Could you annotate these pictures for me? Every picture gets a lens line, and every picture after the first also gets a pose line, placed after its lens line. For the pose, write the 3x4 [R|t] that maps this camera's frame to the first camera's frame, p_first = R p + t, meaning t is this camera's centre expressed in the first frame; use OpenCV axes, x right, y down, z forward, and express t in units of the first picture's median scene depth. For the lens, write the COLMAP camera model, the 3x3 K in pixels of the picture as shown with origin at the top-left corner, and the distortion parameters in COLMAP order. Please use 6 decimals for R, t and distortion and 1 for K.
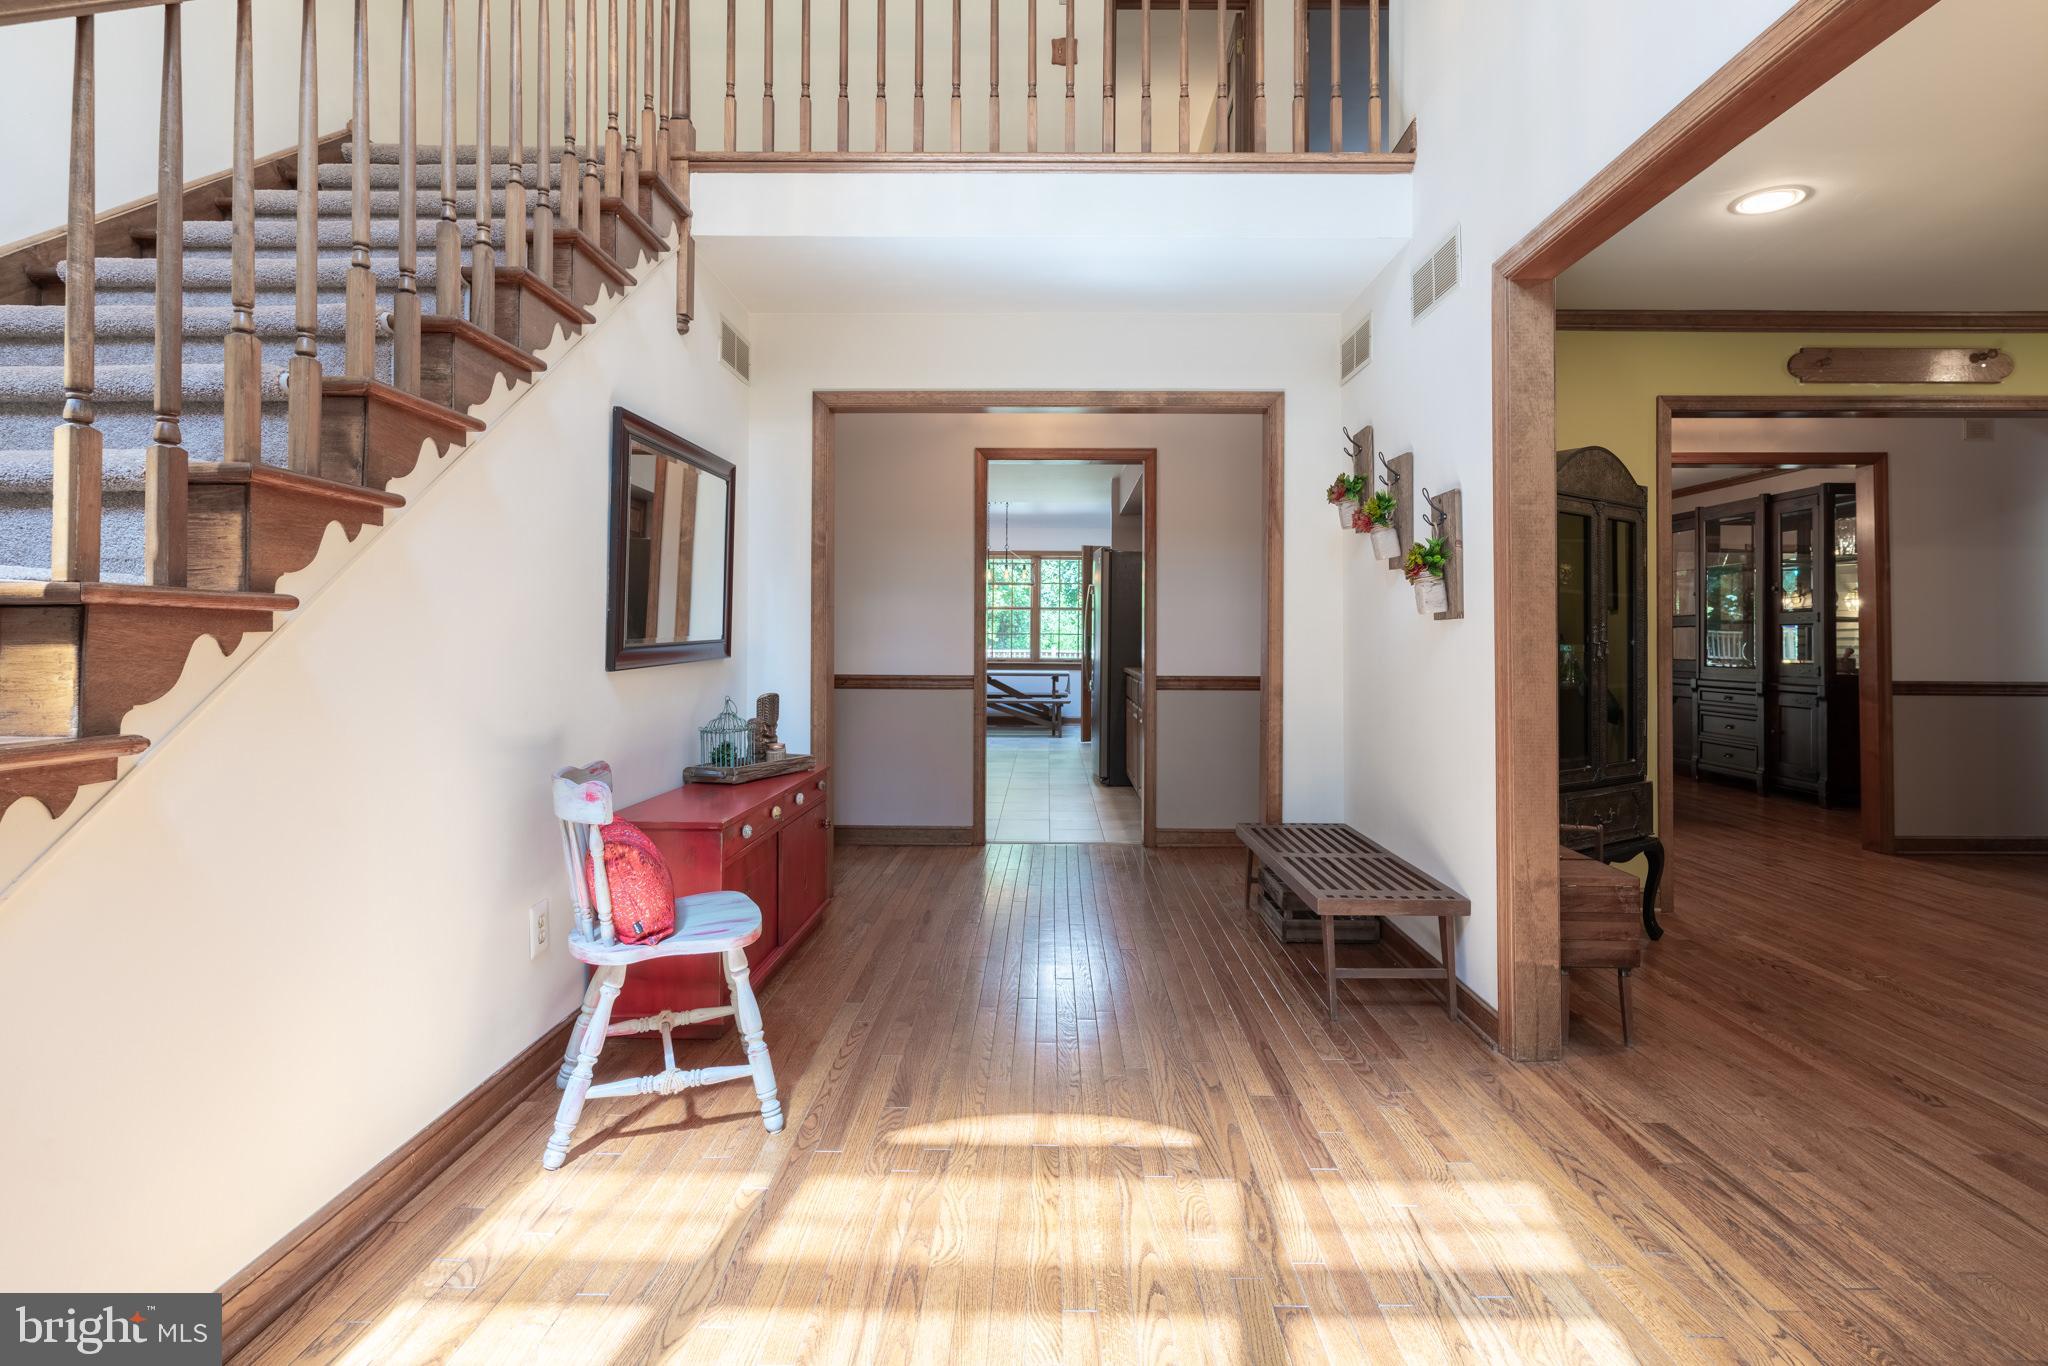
lens RADIAL K [[1004.7, 0, 1053.4], [0, 1004.7, 626.0], [0, 0, 1]] dist [-0.001028, -0.000074]
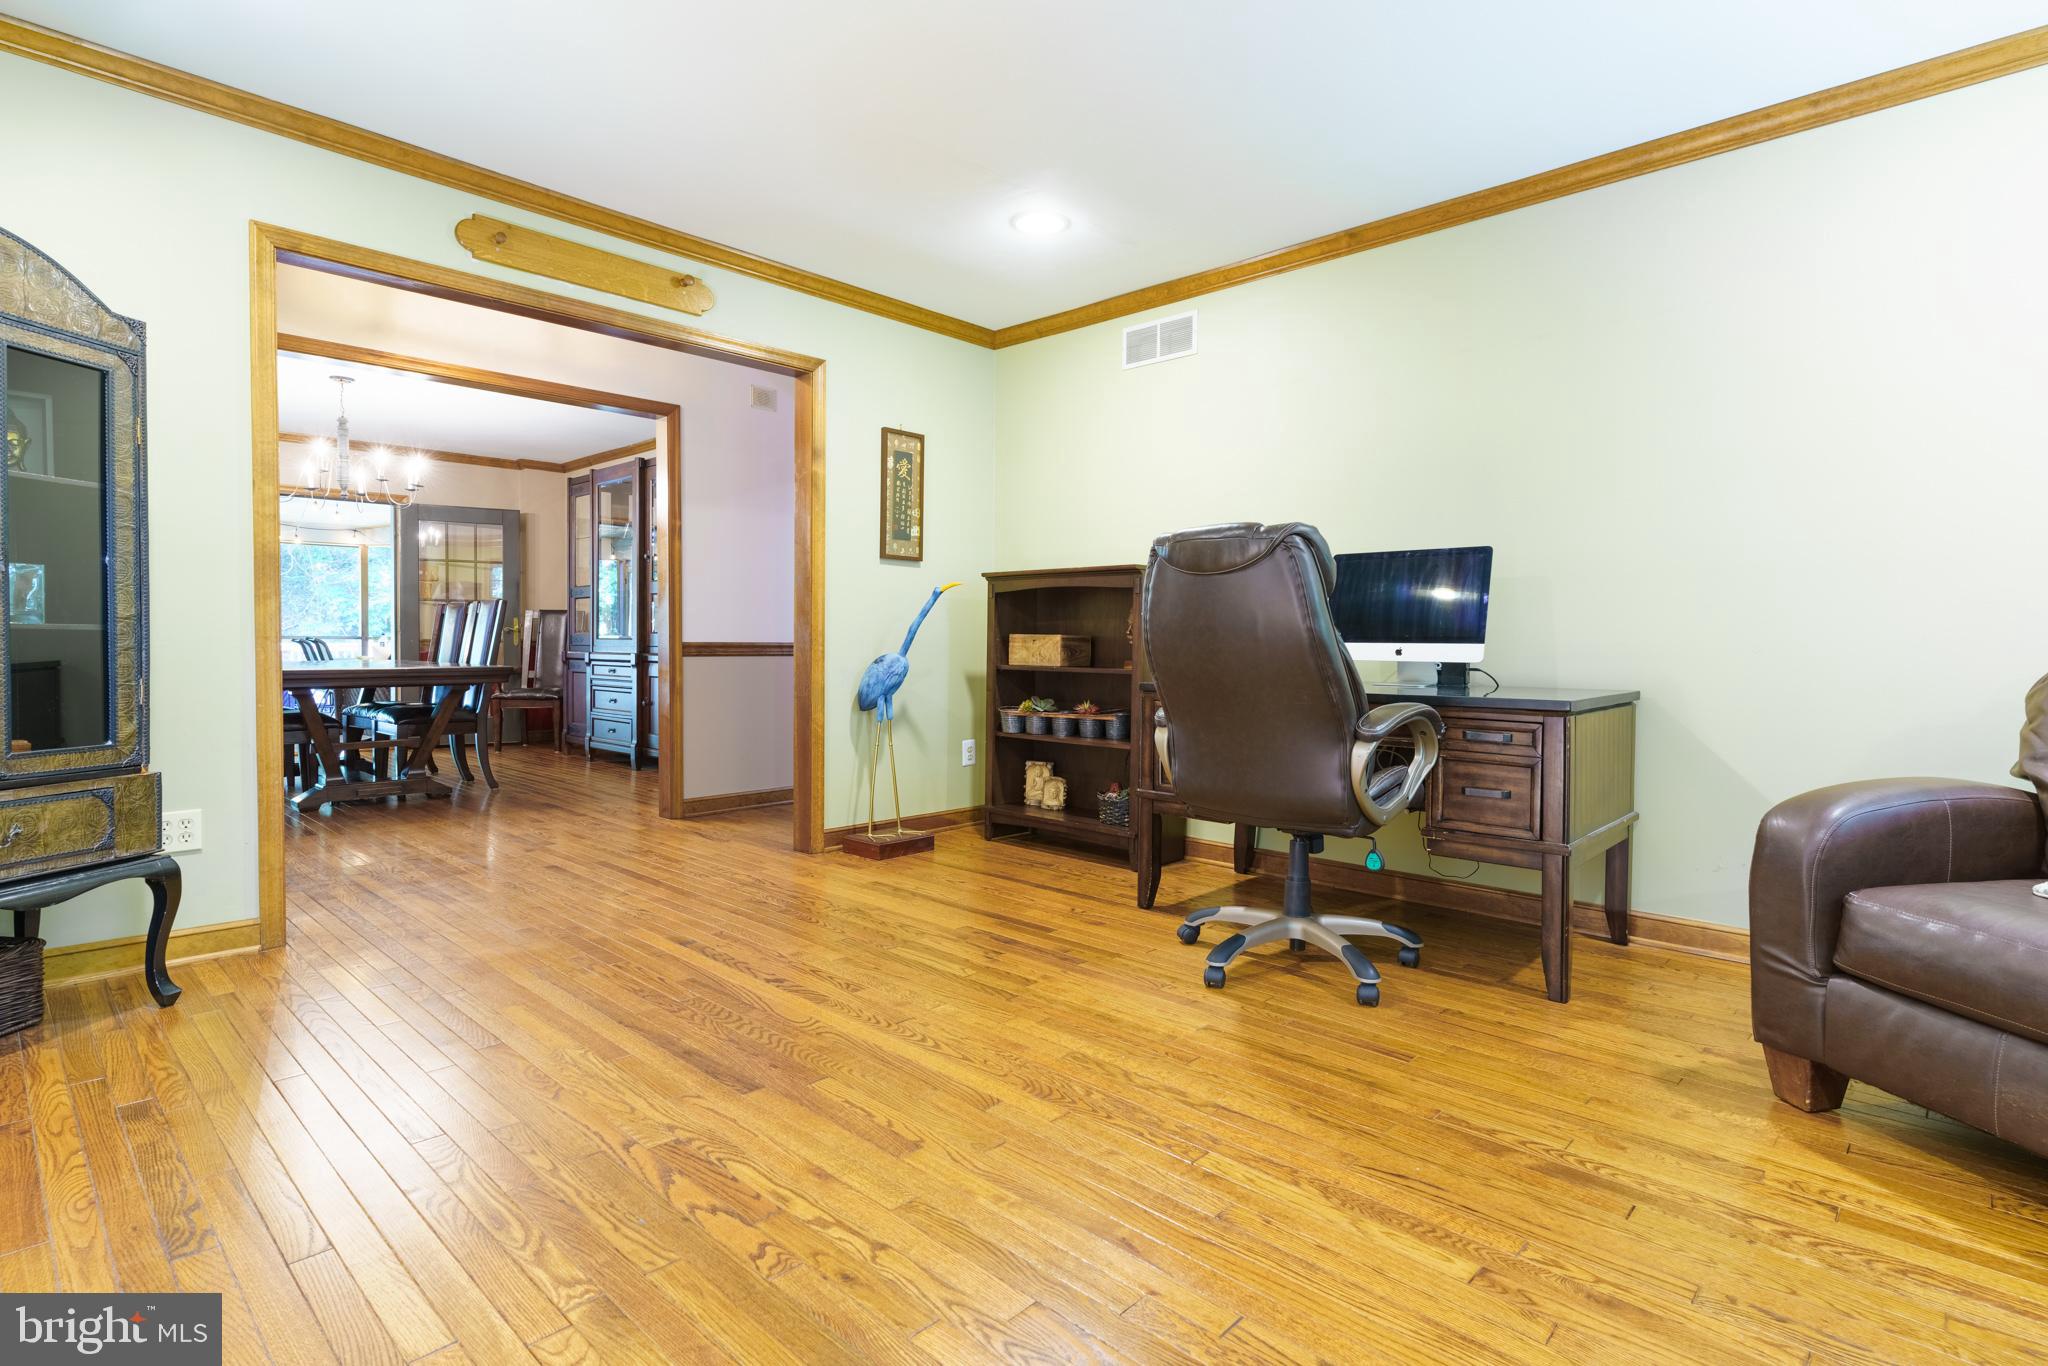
lens RADIAL K [[998.5, 0, 1017.0], [0, 998.5, 672.6], [0, 0, 1]] dist [0.000310, 0.000161]
pose [[0.688903, -0.023074, 0.724487, 0.689204], [-0.013344, 0.998920, 0.044503, 0.071143], [-0.724731, -0.040326, 0.687851, 0.183987]]
